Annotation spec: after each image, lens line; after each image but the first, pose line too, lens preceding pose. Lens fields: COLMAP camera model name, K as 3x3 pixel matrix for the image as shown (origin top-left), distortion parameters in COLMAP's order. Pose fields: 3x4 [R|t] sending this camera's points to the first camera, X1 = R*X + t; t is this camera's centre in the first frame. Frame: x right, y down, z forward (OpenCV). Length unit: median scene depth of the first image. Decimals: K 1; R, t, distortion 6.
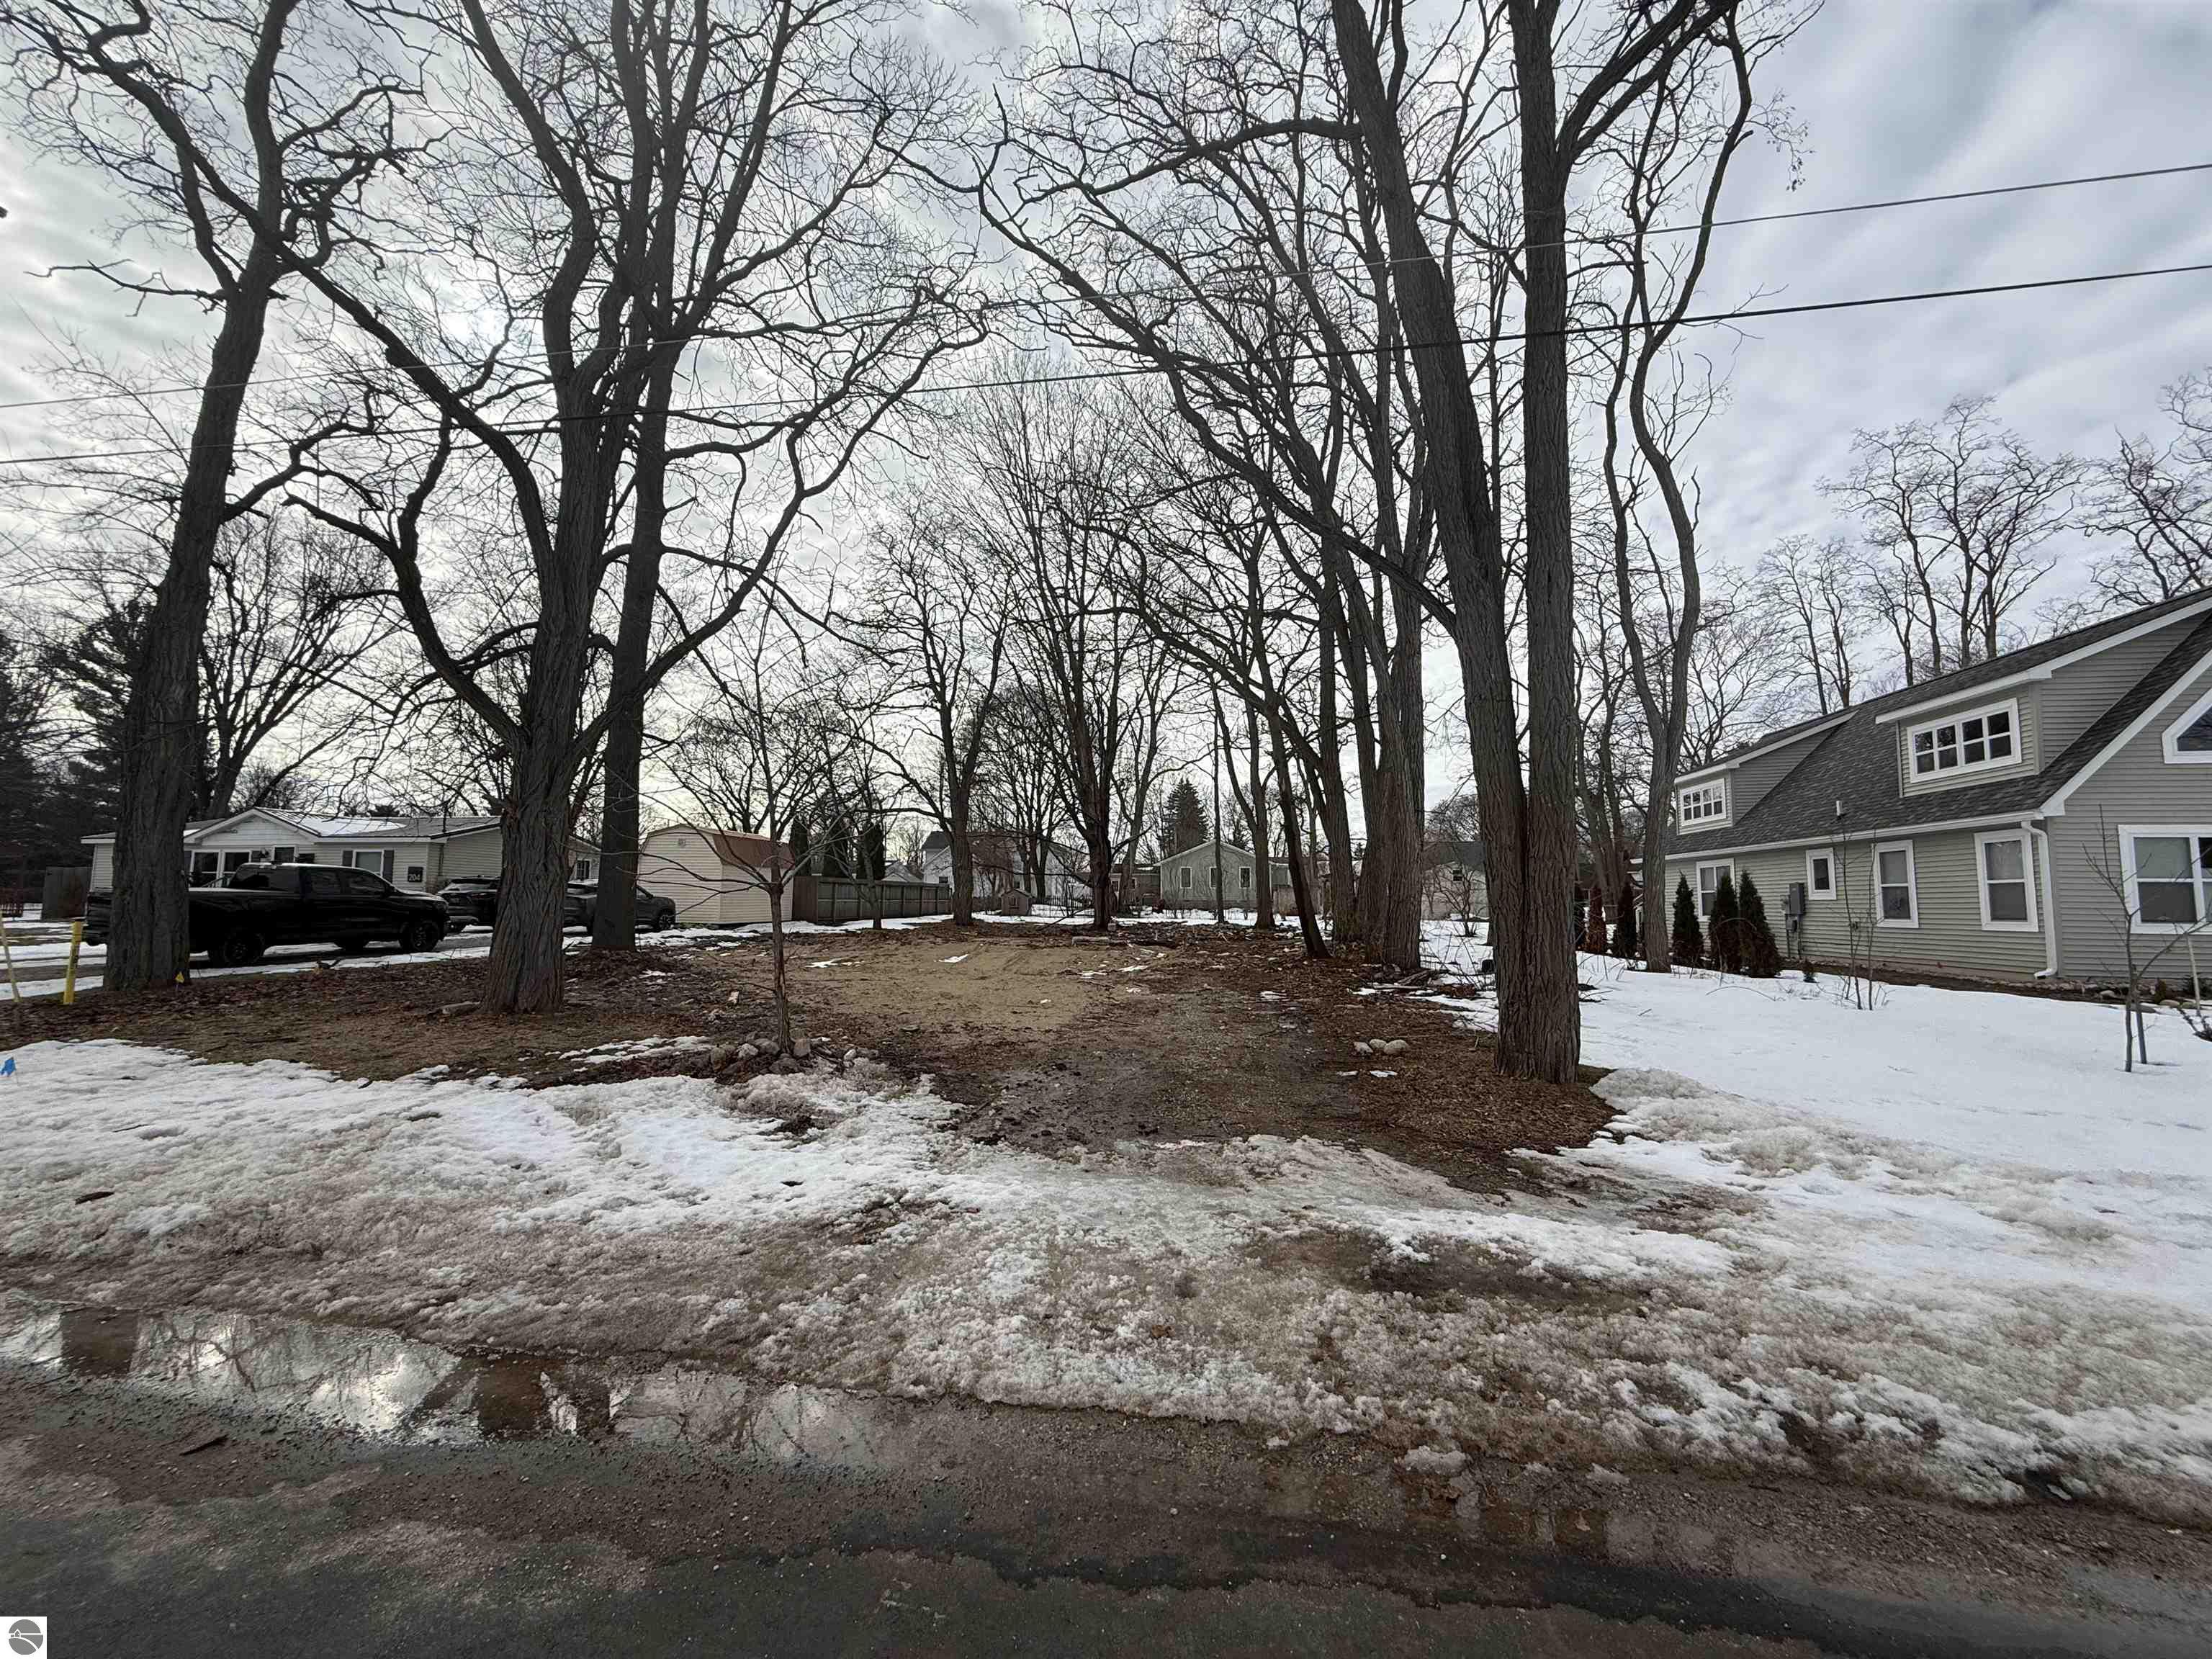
lens RADIAL K [[872.8, 0, 1103.5], [0, 872.8, 821.5], [0, 0, 1]] dist [0.003434, 0.000858]
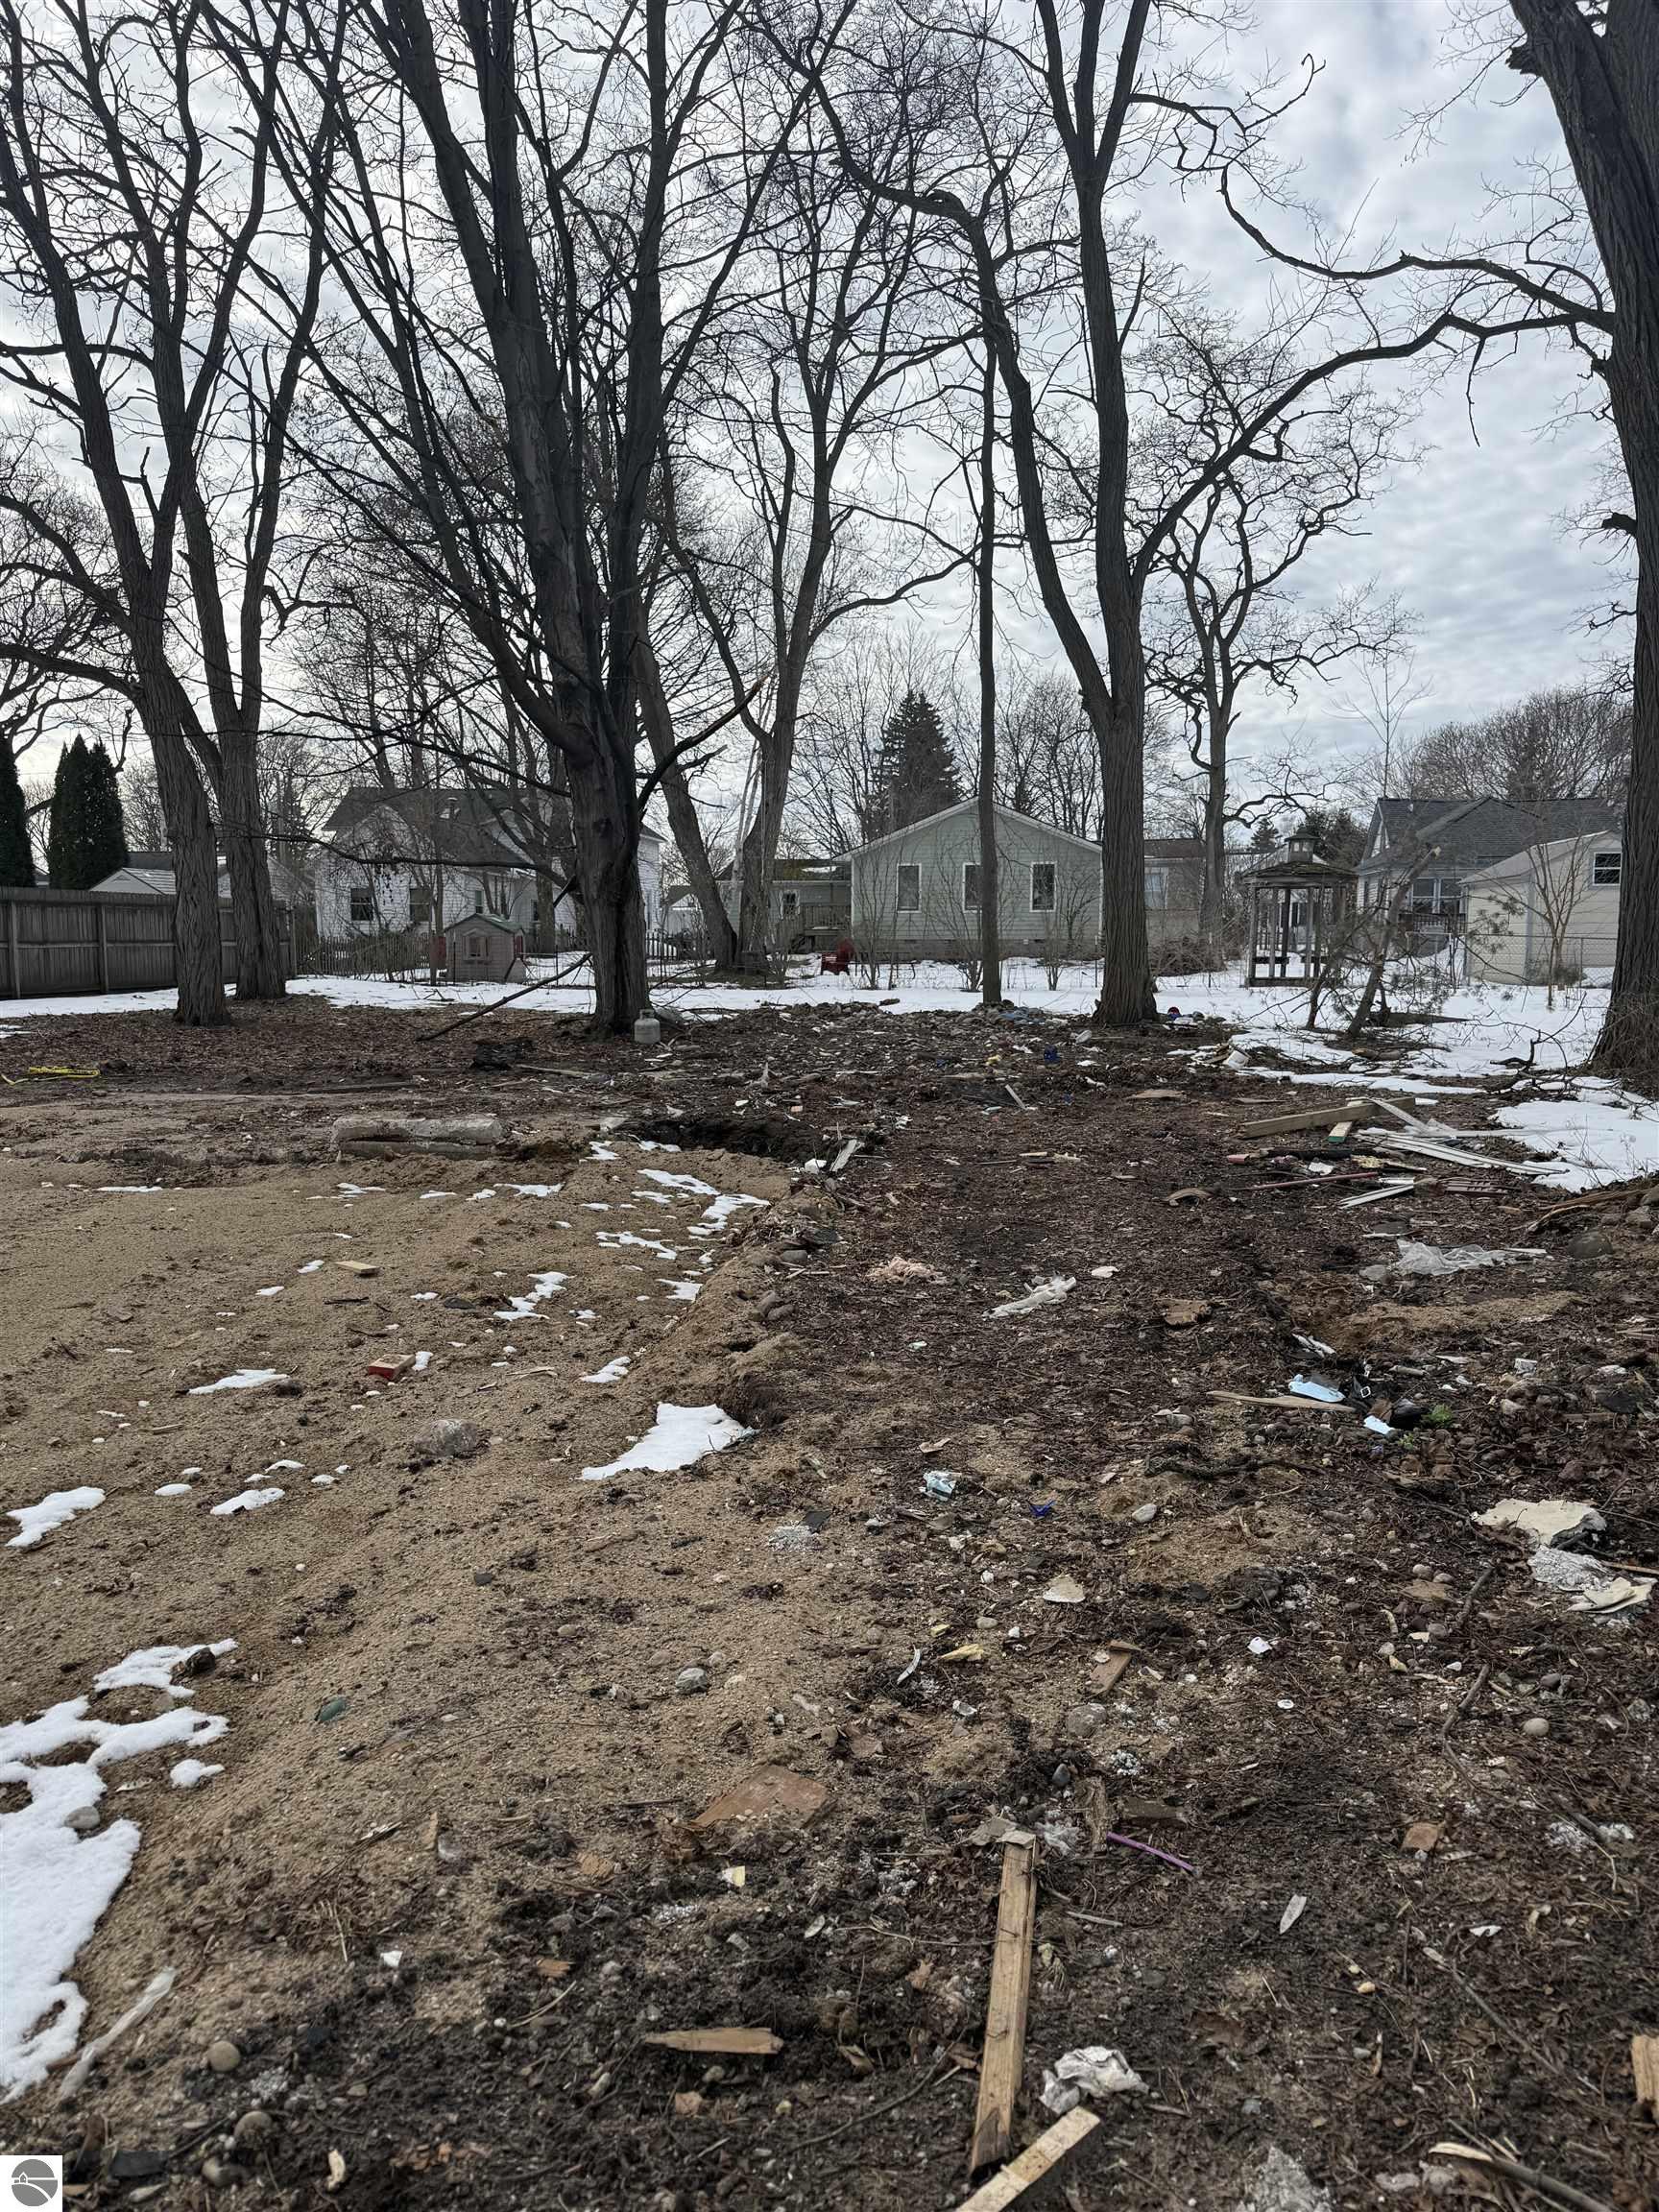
lens RADIAL K [[1534.9, 0, 847.4], [0, 1534.9, 1152.4], [0, 0, 1]] dist [0.048327, -0.048361]
pose [[0.998950, -0.013579, 0.043754, 0.122191], [0.003349, 0.974150, 0.225878, 0.086815], [-0.045691, -0.225494, 0.973172, 0.985644]]
